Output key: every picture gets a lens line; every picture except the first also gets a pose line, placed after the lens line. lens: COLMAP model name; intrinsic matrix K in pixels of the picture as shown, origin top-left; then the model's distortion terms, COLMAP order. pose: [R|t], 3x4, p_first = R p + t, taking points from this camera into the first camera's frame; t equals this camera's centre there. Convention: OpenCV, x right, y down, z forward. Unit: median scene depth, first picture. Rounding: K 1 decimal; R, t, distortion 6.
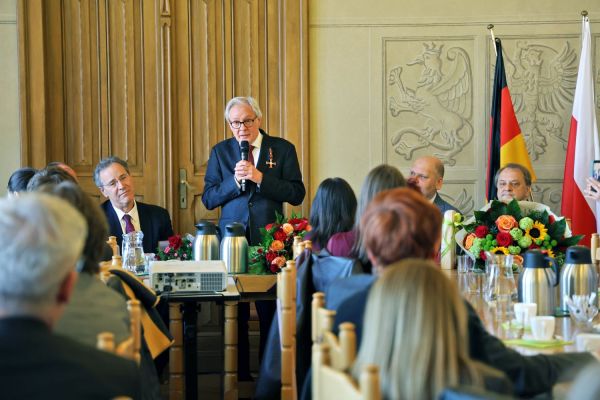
lens RADIAL K [[1486.3, 0, 300.0], [0, 1486.3, 200.0], [0, 0, 1]] dist [0.556672, 0.493228]
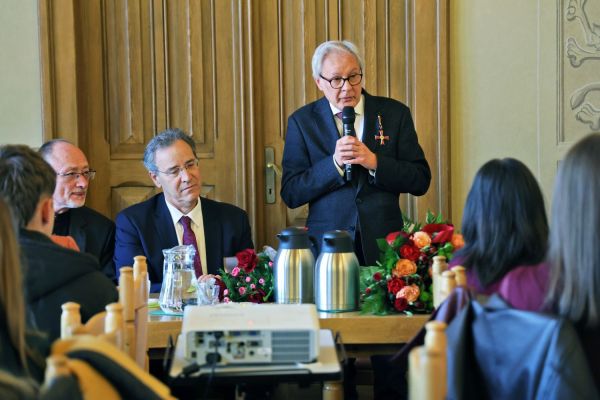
lens RADIAL K [[1594.6, 0, 311.2], [0, 1594.6, 199.1], [0, 0, 1]] dist [0.555859, 0.312446]
pose [[0.997433, -0.007169, -0.071247, -0.005616], [0.007980, 0.999906, 0.011106, -0.005077], [0.071161, -0.011647, 0.997397, 0.278604]]
